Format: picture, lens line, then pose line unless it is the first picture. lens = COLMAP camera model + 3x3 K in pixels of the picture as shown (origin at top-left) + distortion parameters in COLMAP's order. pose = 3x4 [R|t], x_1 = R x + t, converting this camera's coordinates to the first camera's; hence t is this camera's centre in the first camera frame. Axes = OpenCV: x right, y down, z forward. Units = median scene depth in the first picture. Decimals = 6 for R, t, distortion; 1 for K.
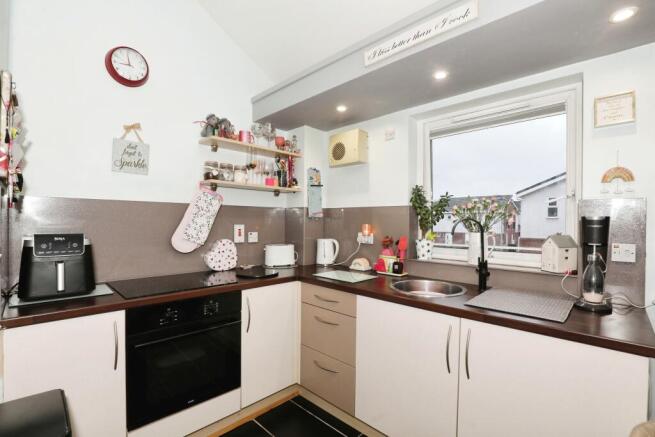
lens RADIAL K [[303.9, 0, 328.6], [0, 303.9, 226.7], [0, 0, 1]] dist [-0.000500, 0.000021]
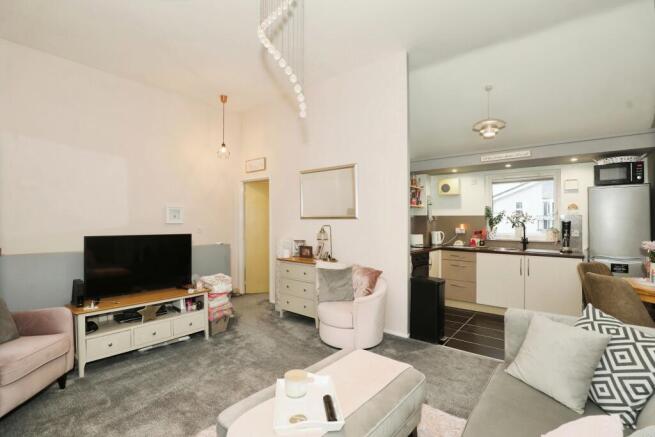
lens RADIAL K [[305.2, 0, 327.5], [0, 305.2, 218.5], [0, 0, 1]] dist [-0.000077, 0.000037]
pose [[0.995431, 0.003655, 0.095418, -1.095556], [-0.000848, 0.999566, -0.029435, 0.019212], [-0.095484, 0.029220, 0.995002, -1.105697]]
